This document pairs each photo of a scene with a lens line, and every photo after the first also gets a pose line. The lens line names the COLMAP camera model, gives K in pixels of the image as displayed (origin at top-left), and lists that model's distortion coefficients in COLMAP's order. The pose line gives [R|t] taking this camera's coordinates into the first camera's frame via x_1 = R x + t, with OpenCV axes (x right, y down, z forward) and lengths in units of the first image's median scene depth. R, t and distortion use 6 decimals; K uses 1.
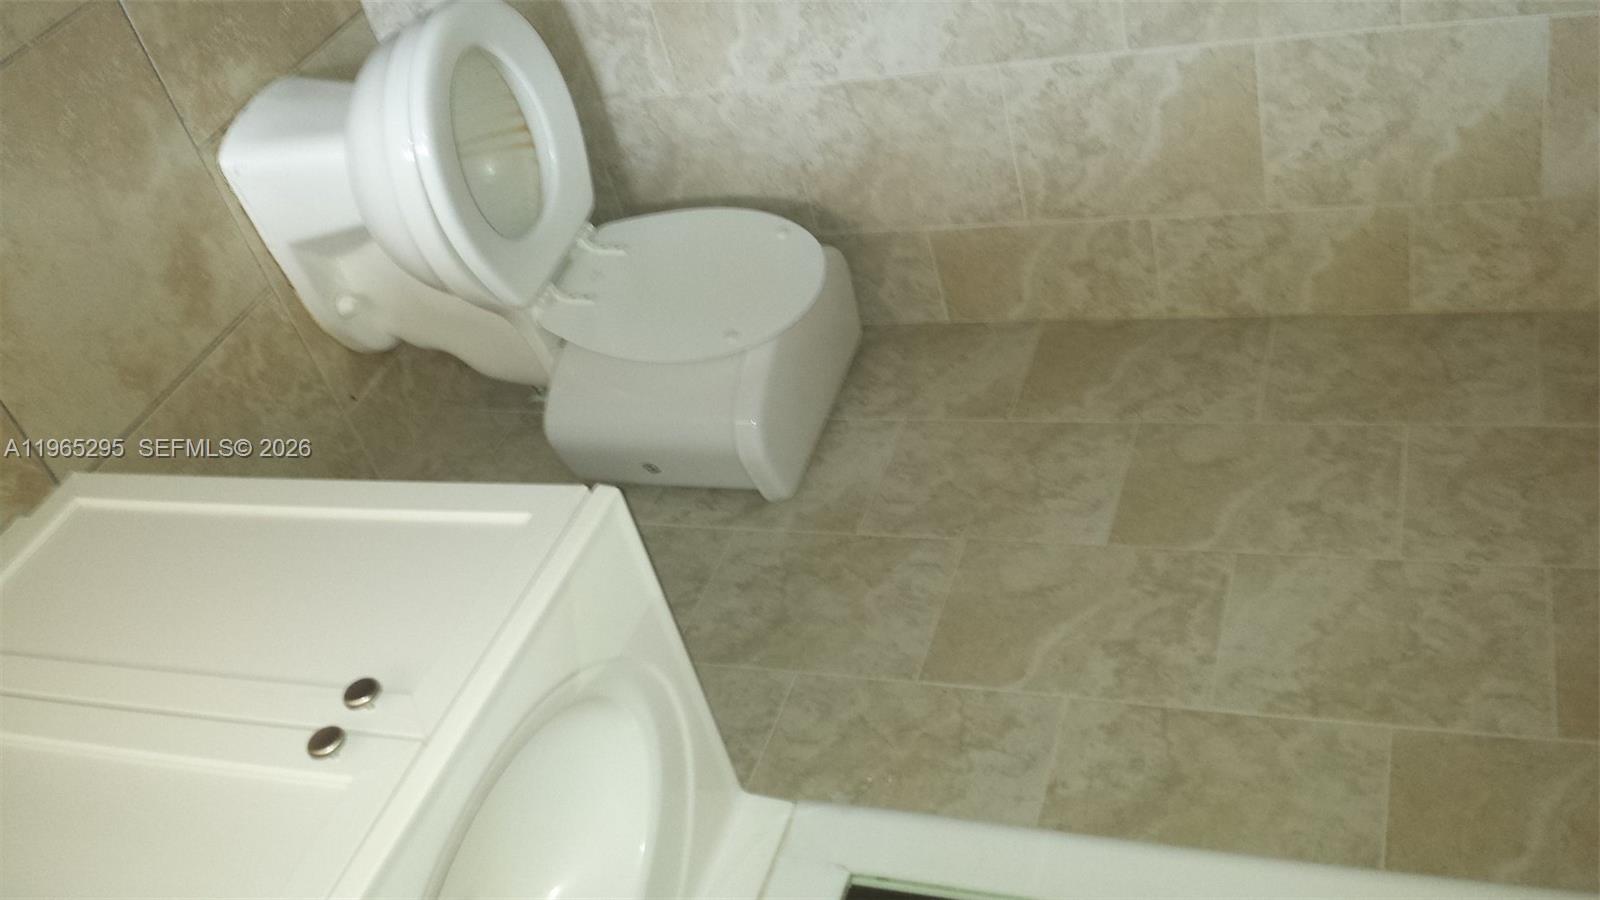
lens RADIAL K [[1449.2, 0, 796.2], [0, 1449.2, 456.9], [0, 0, 1]] dist [0.163962, -0.310332]
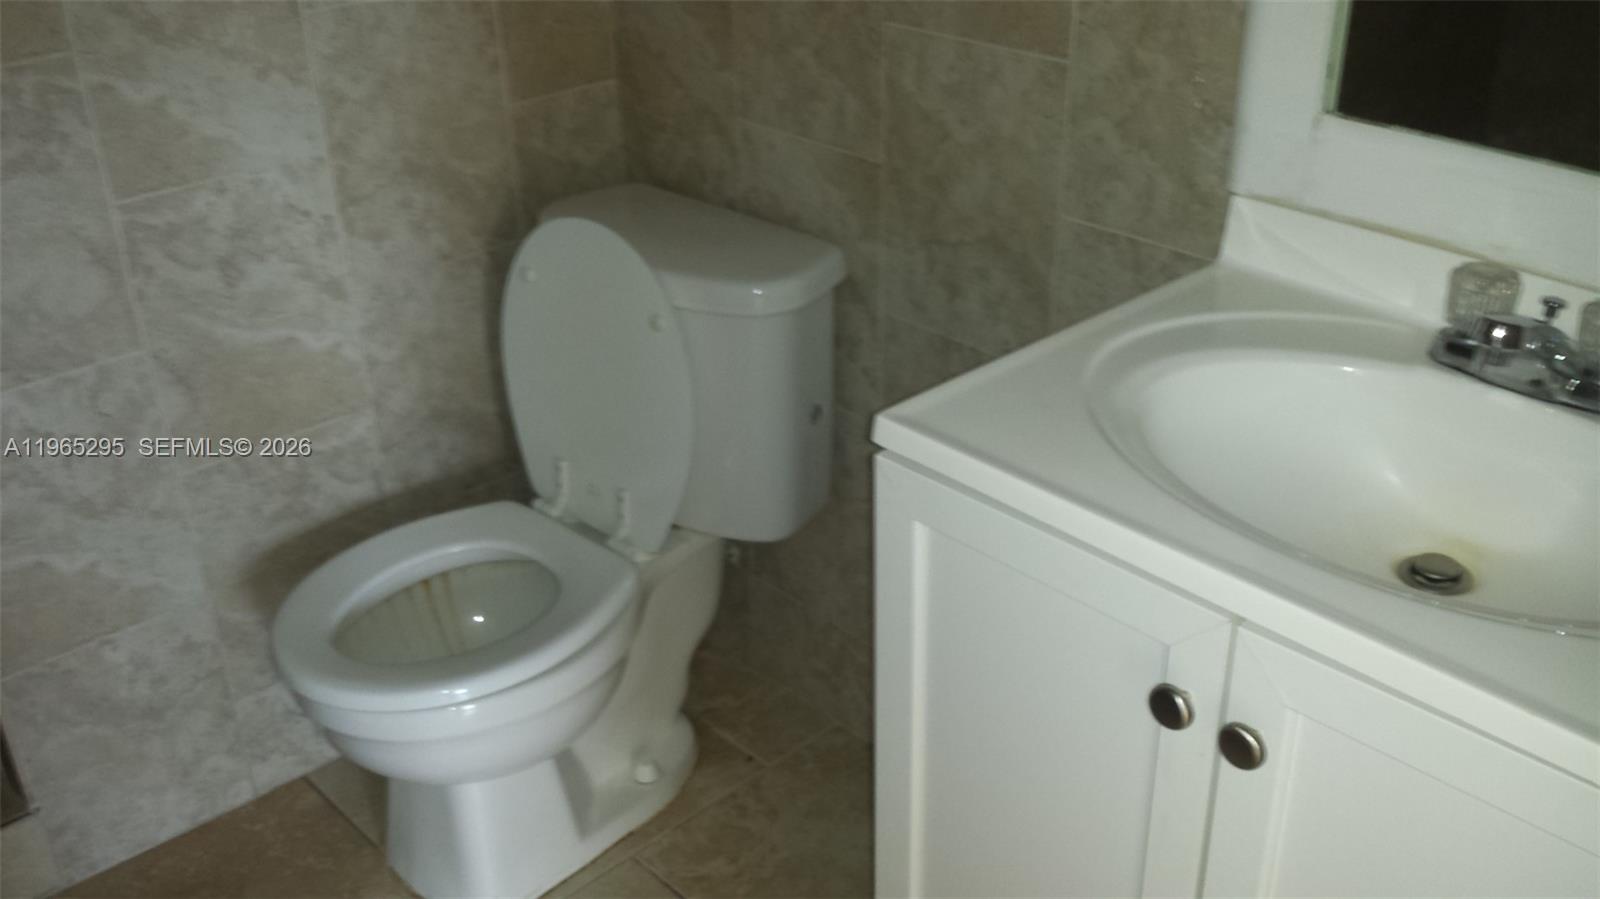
lens RADIAL K [[1485.9, 0, 808.8], [0, 1485.9, 445.0], [0, 0, 1]] dist [0.158477, -0.393356]
pose [[-0.054492, -0.995159, -0.081786, -0.045918], [0.997619, -0.057728, 0.037737, -0.030266], [-0.042275, -0.079535, 0.995935, 0.127180]]
